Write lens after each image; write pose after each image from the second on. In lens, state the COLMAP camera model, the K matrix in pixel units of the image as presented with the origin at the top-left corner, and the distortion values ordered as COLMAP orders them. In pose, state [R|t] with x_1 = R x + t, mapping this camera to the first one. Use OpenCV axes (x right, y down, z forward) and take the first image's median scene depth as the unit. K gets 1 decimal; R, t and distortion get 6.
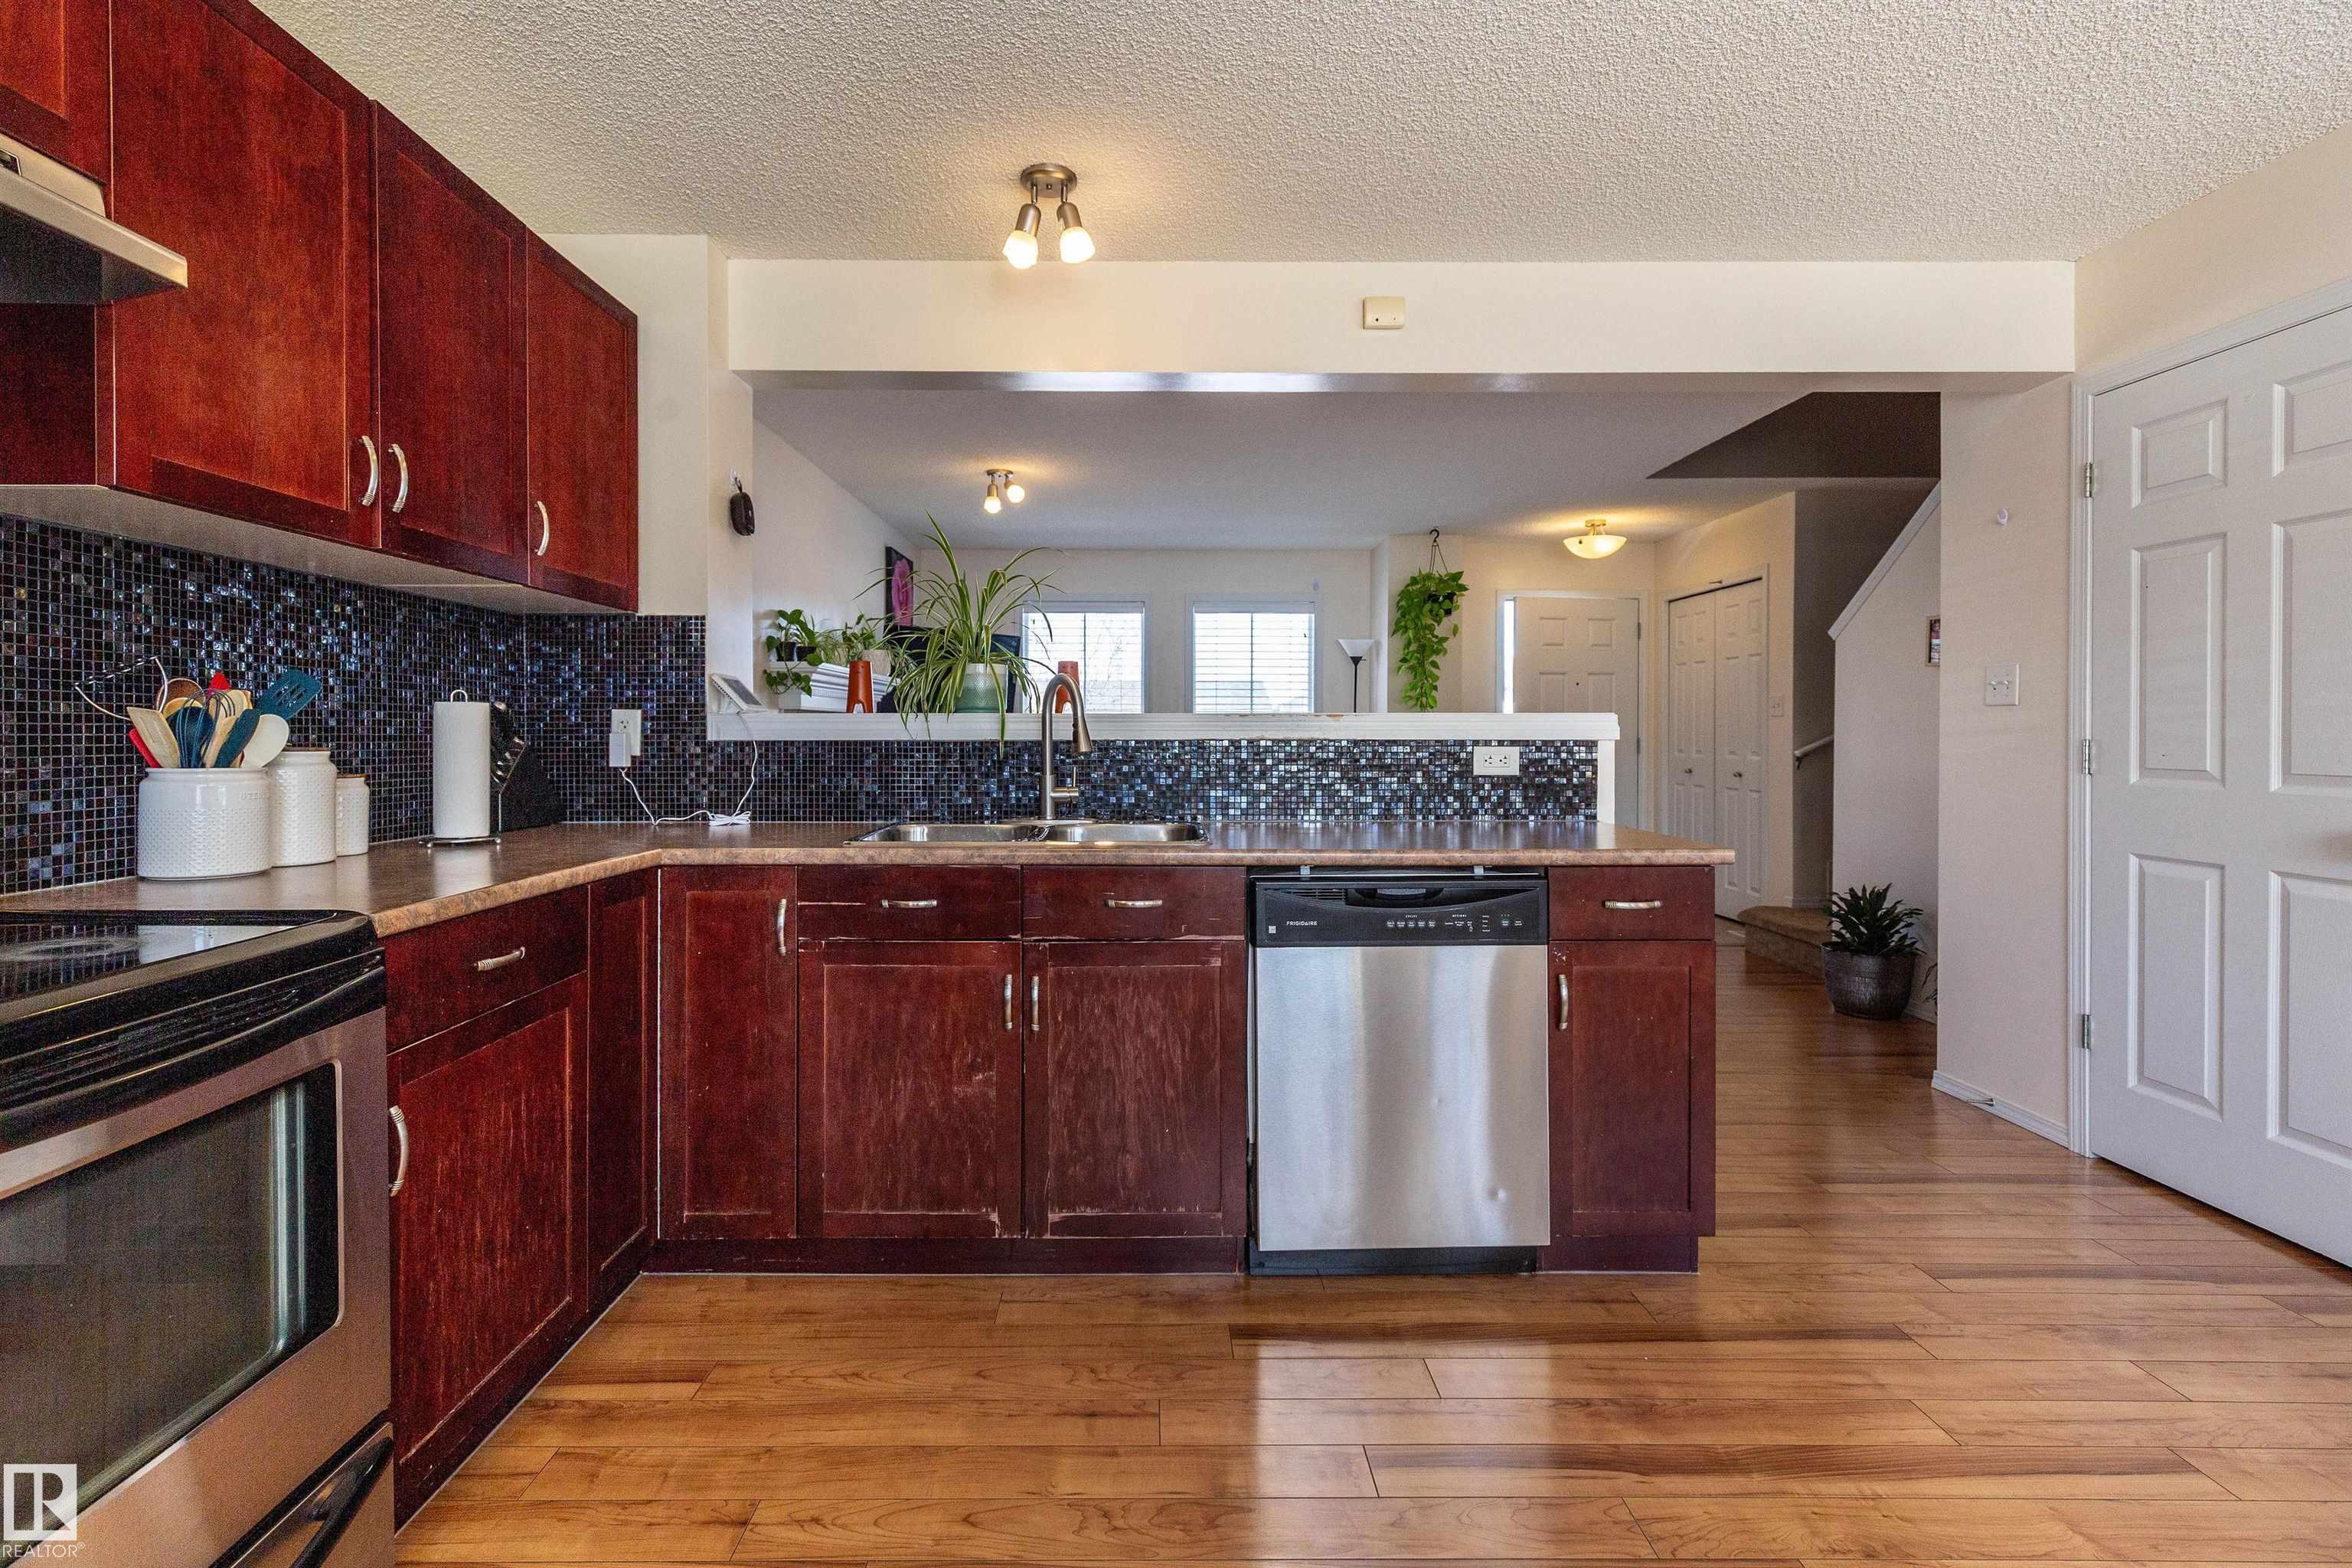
lens RADIAL K [[1089.8, 0, 1142.6], [0, 1089.8, 742.8], [0, 0, 1]] dist [0.009505, 0.000122]
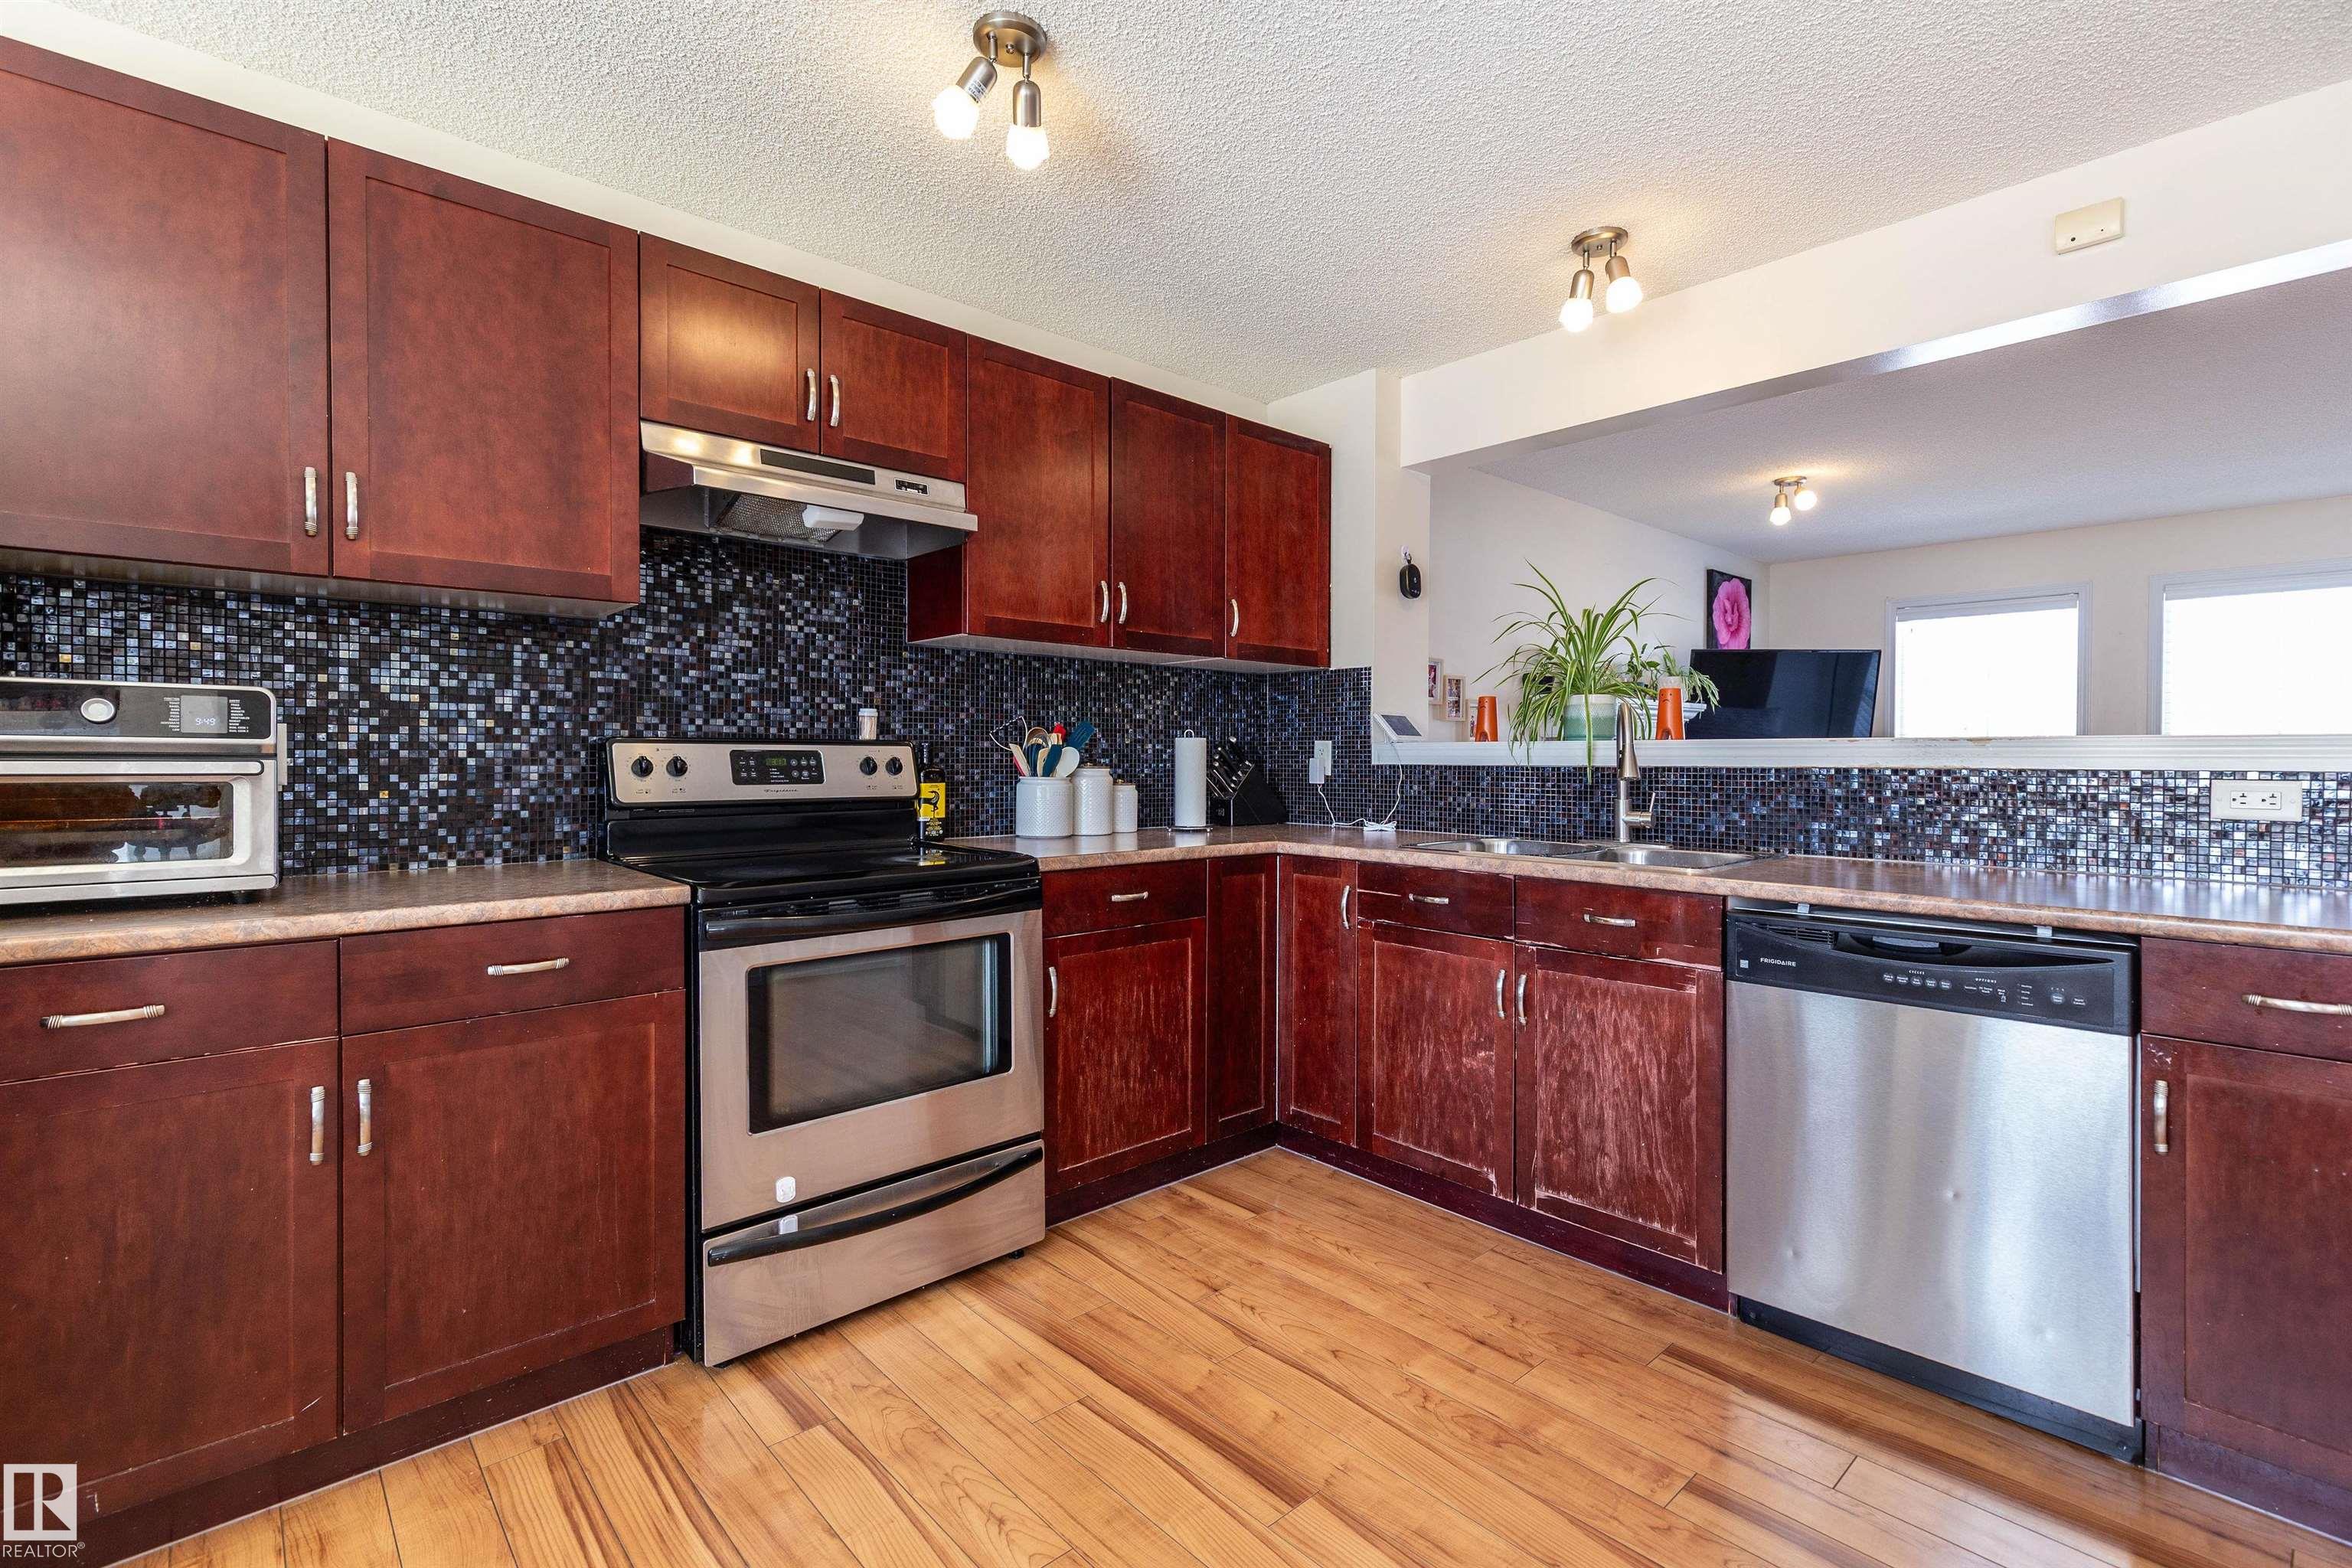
lens RADIAL K [[1062.0, 0, 1173.6], [0, 1062.0, 770.8], [0, 0, 1]] dist [0.007385, 0.000012]
pose [[0.670753, 0.012057, -0.741583, 0.468461], [-0.009886, 0.999924, 0.007315, -0.001835], [0.741615, 0.002425, 0.670822, -0.008121]]
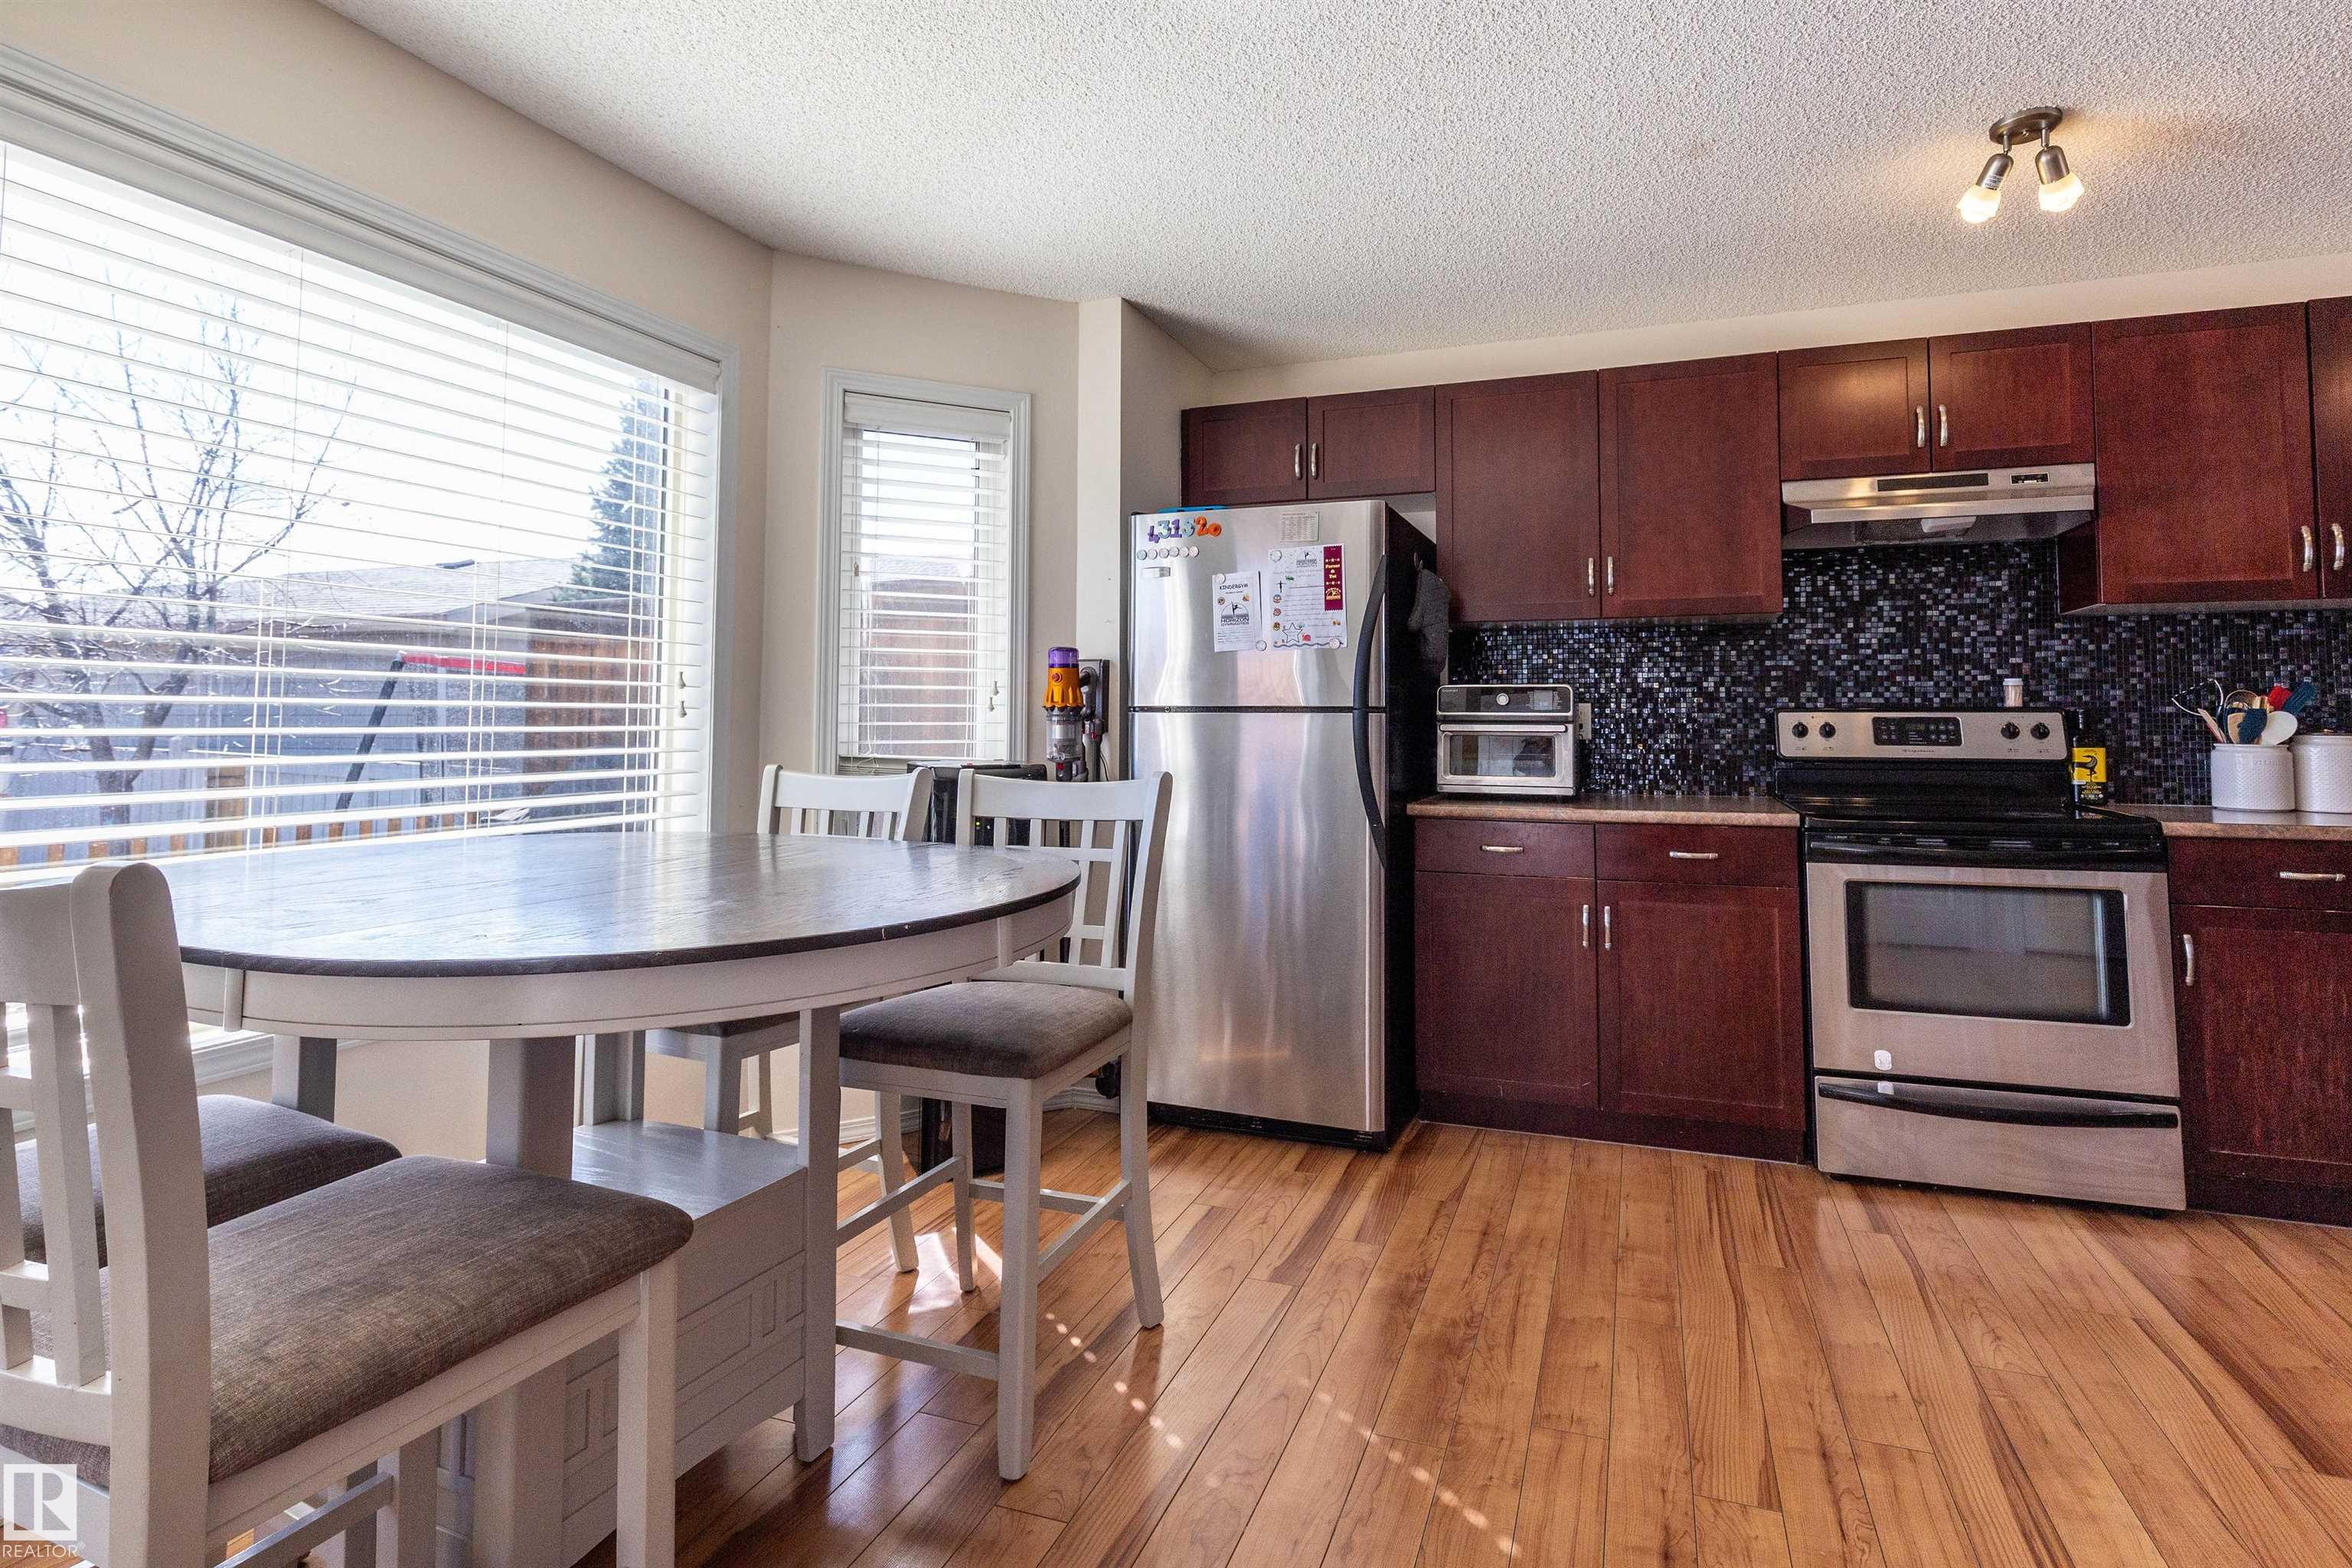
lens RADIAL K [[1101.4, 0, 1264.7], [0, 1101.4, 662.4], [0, 0, 1]] dist [0.003316, -0.001547]
pose [[-0.318060, -0.052515, -0.946615, 0.960524], [-0.010157, 0.998596, -0.051986, 0.000744], [0.948016, -0.006920, -0.318147, 0.103852]]
